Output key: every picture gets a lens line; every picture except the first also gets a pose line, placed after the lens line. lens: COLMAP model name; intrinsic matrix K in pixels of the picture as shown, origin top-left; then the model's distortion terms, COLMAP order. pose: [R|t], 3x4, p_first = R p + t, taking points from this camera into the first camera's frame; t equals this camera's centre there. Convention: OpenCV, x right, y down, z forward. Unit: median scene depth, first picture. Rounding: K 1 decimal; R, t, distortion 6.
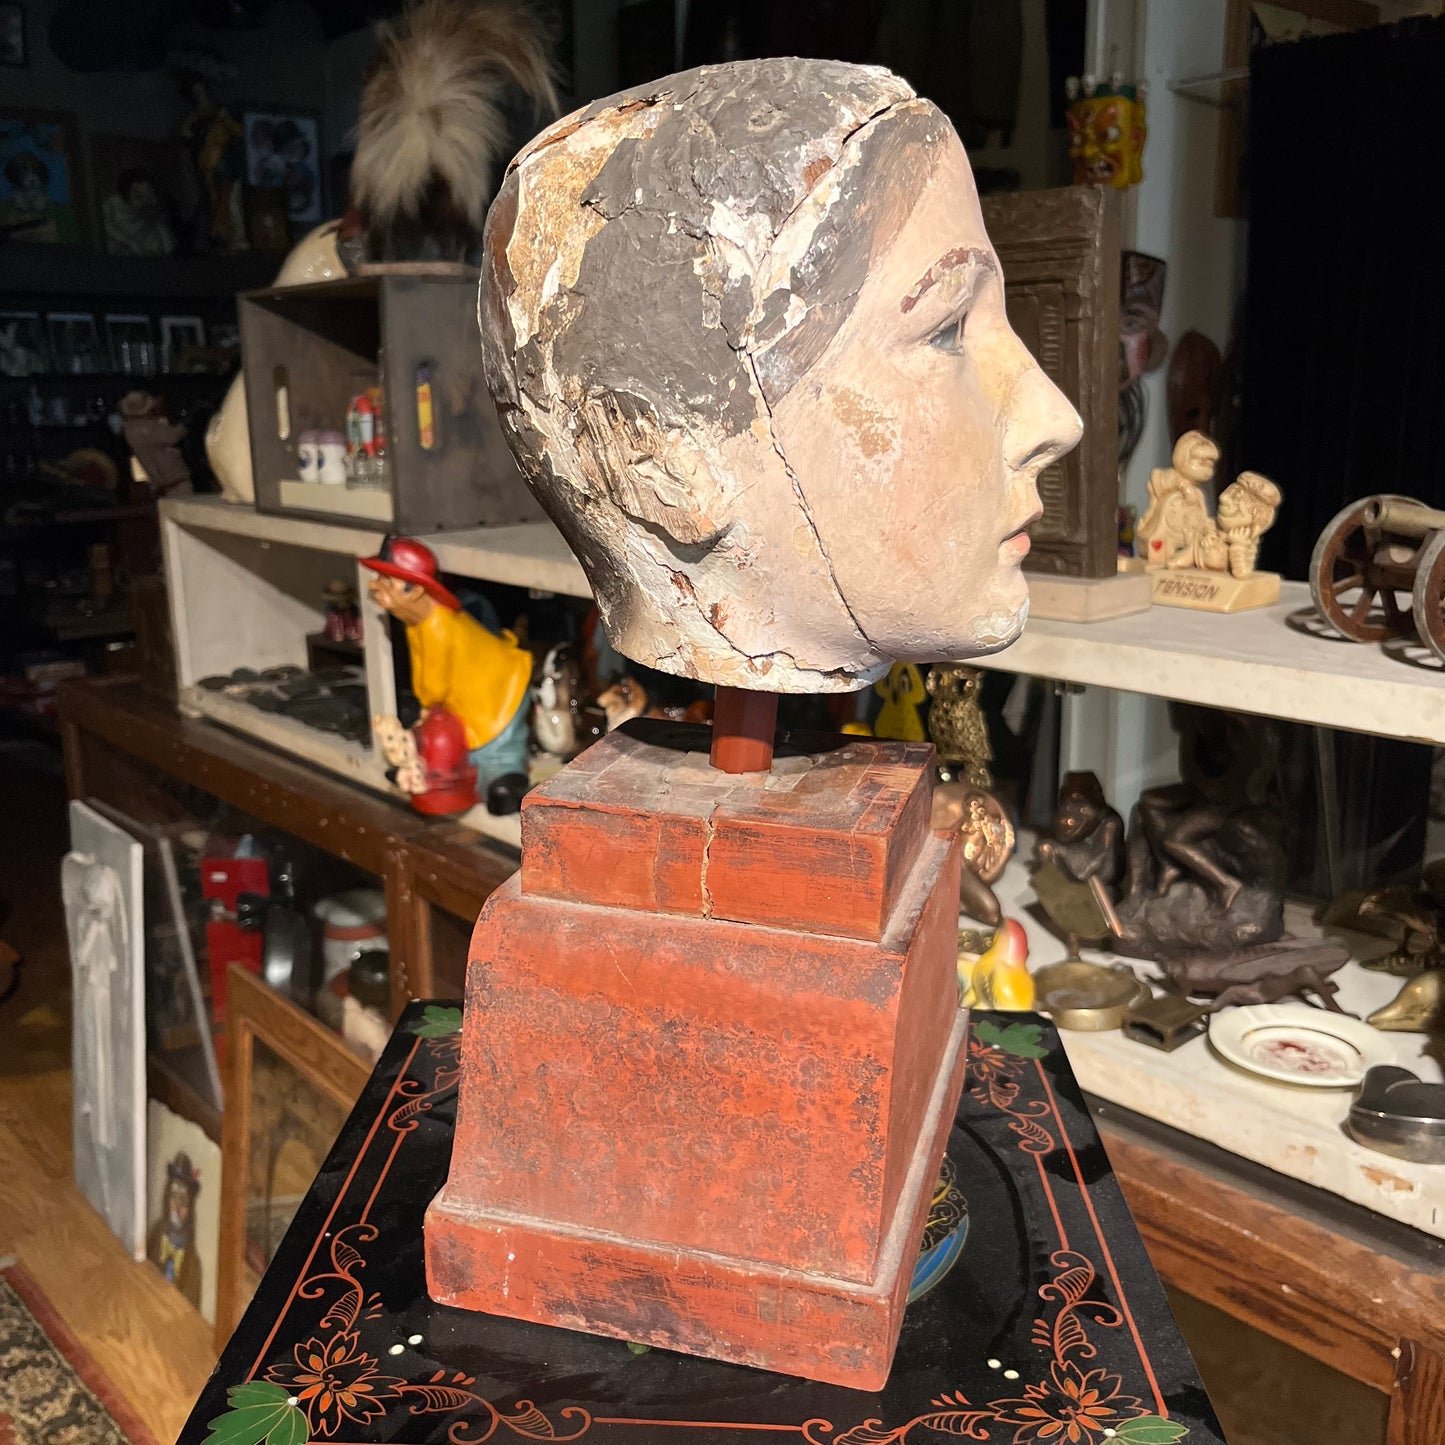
lens RADIAL K [[1537.9, 0, 716.1], [0, 1537.9, 725.6], [0, 0, 1]] dist [0.014483, 0.000000]
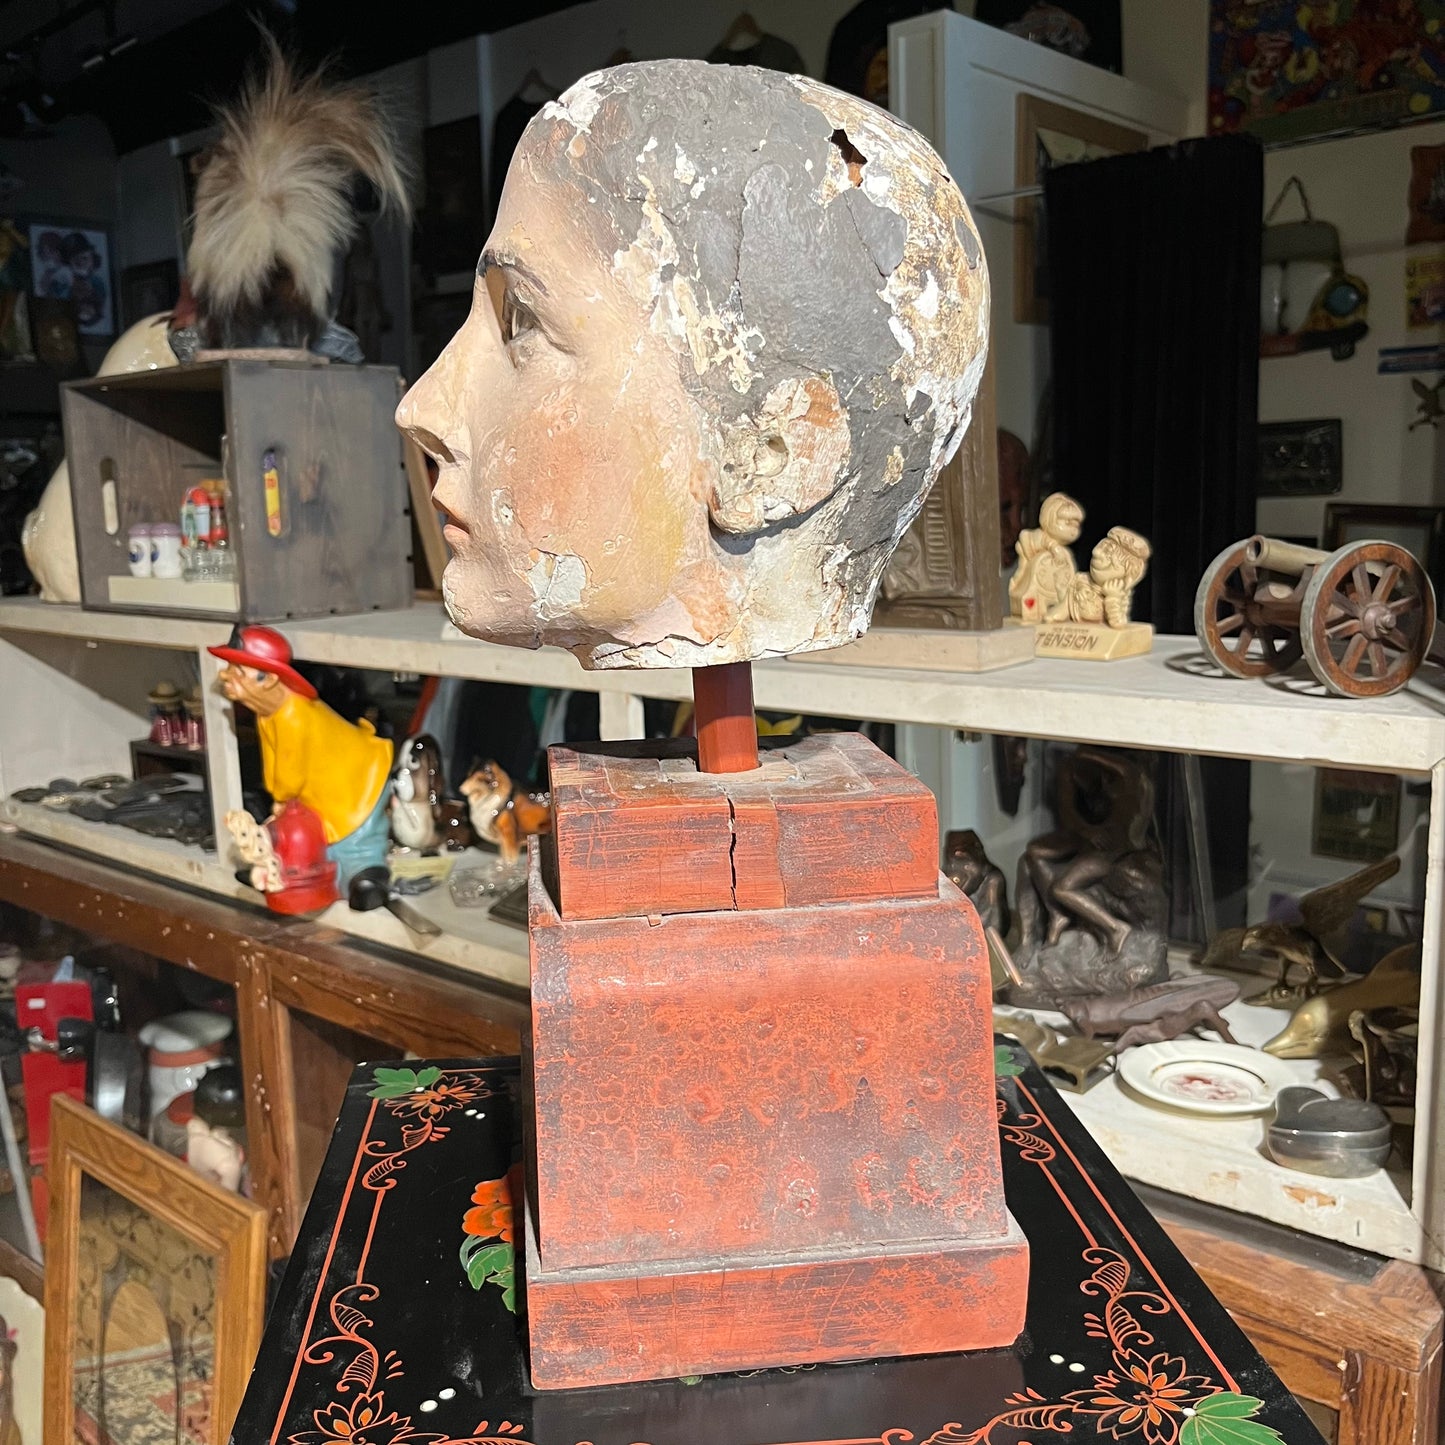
lens RADIAL K [[1537.9, 0, 735.0], [0, 1537.9, 718.6], [0, 0, 1]] dist [0.014483, 0.000000]
pose [[0.989238, -0.032210, 0.142729, -0.045239], [0.043605, 0.996043, -0.077441, 0.023874], [-0.139669, 0.082831, 0.986728, 0.010489]]
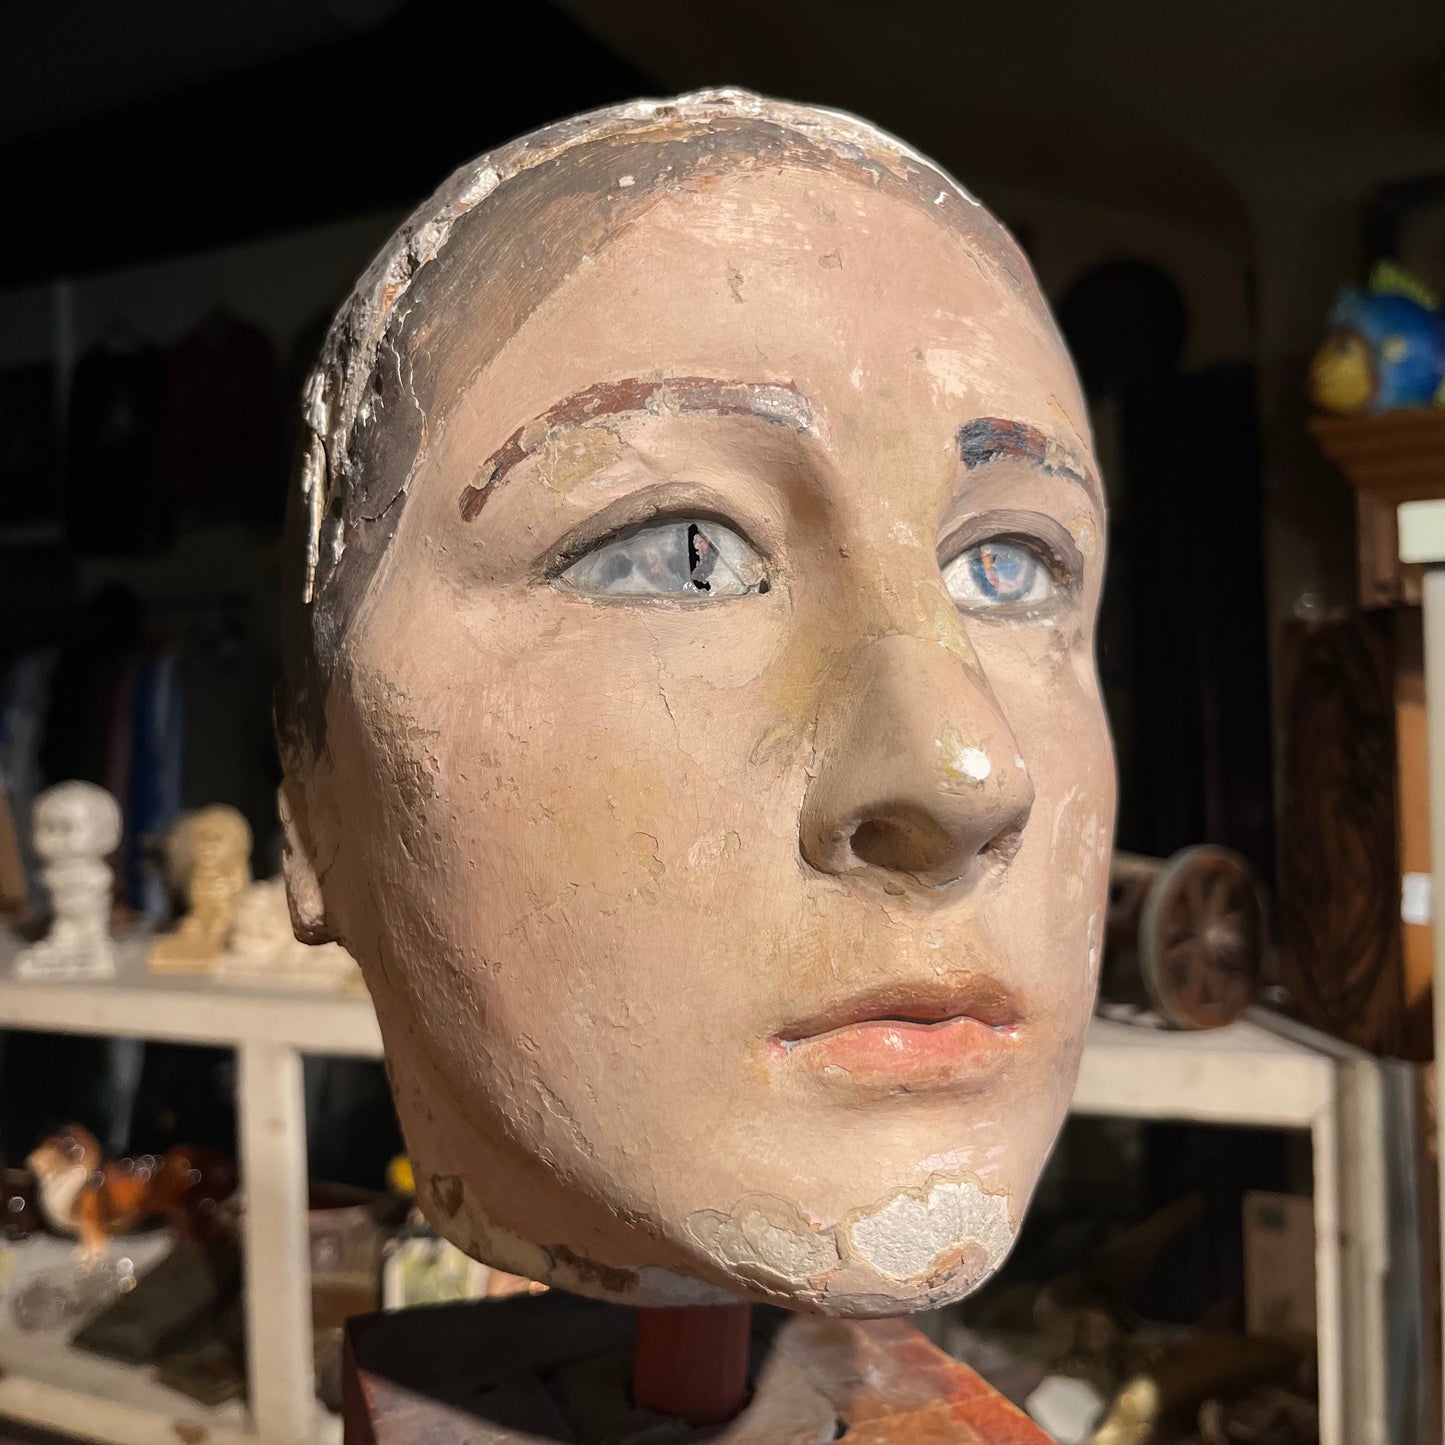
lens RADIAL K [[1537.9, 0, 751.0], [0, 1537.9, 699.5], [0, 0, 1]] dist [0.014483, 0.000000]
pose [[0.911899, -0.003671, 0.410398, -0.067784], [0.108749, 0.966378, -0.232996, -0.022422], [-0.395744, 0.257099, 0.881639, 0.141988]]
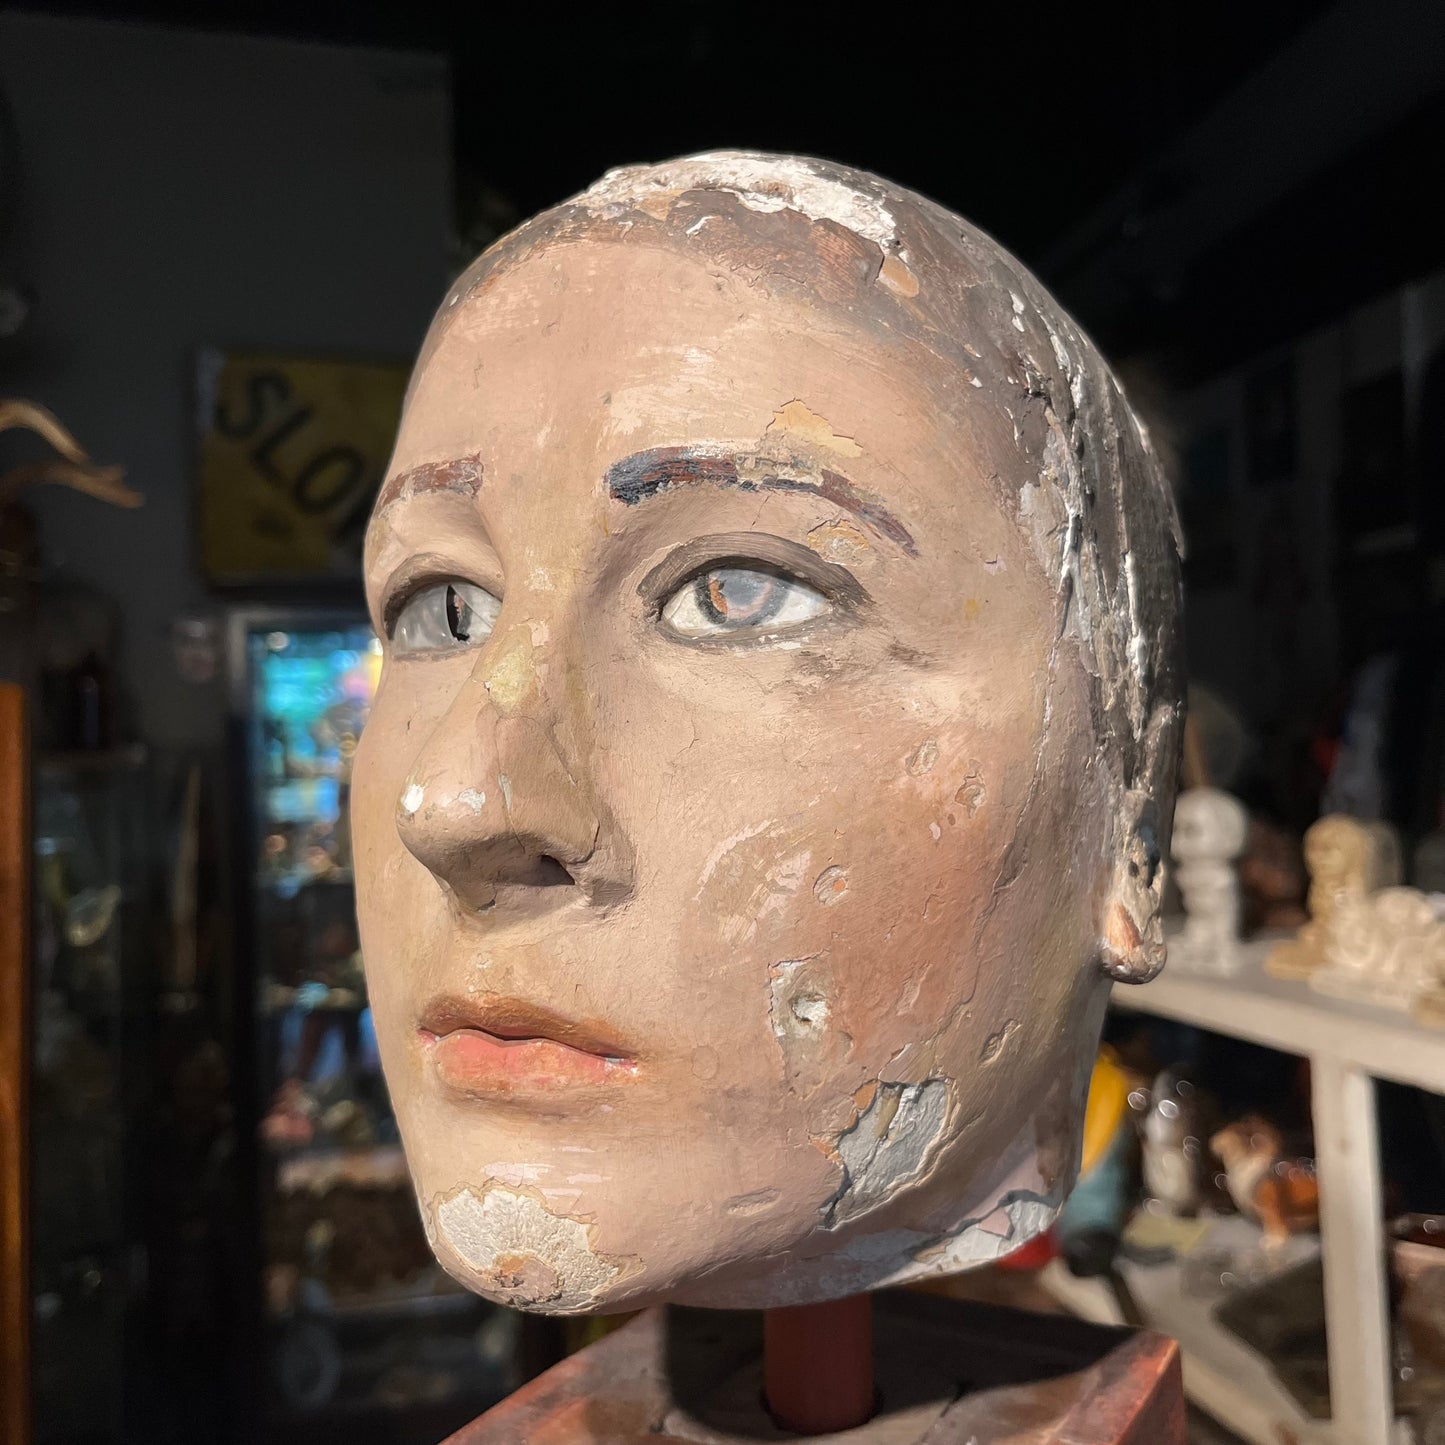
lens RADIAL K [[1537.9, 0, 731.2], [0, 1537.9, 699.0], [0, 0, 1]] dist [0.014483, 0.000000]
pose [[0.890014, -0.034771, -0.454605, 0.078261], [-0.087382, 0.965595, -0.244928, -0.022033], [0.447481, 0.257714, 0.856355, 0.139890]]
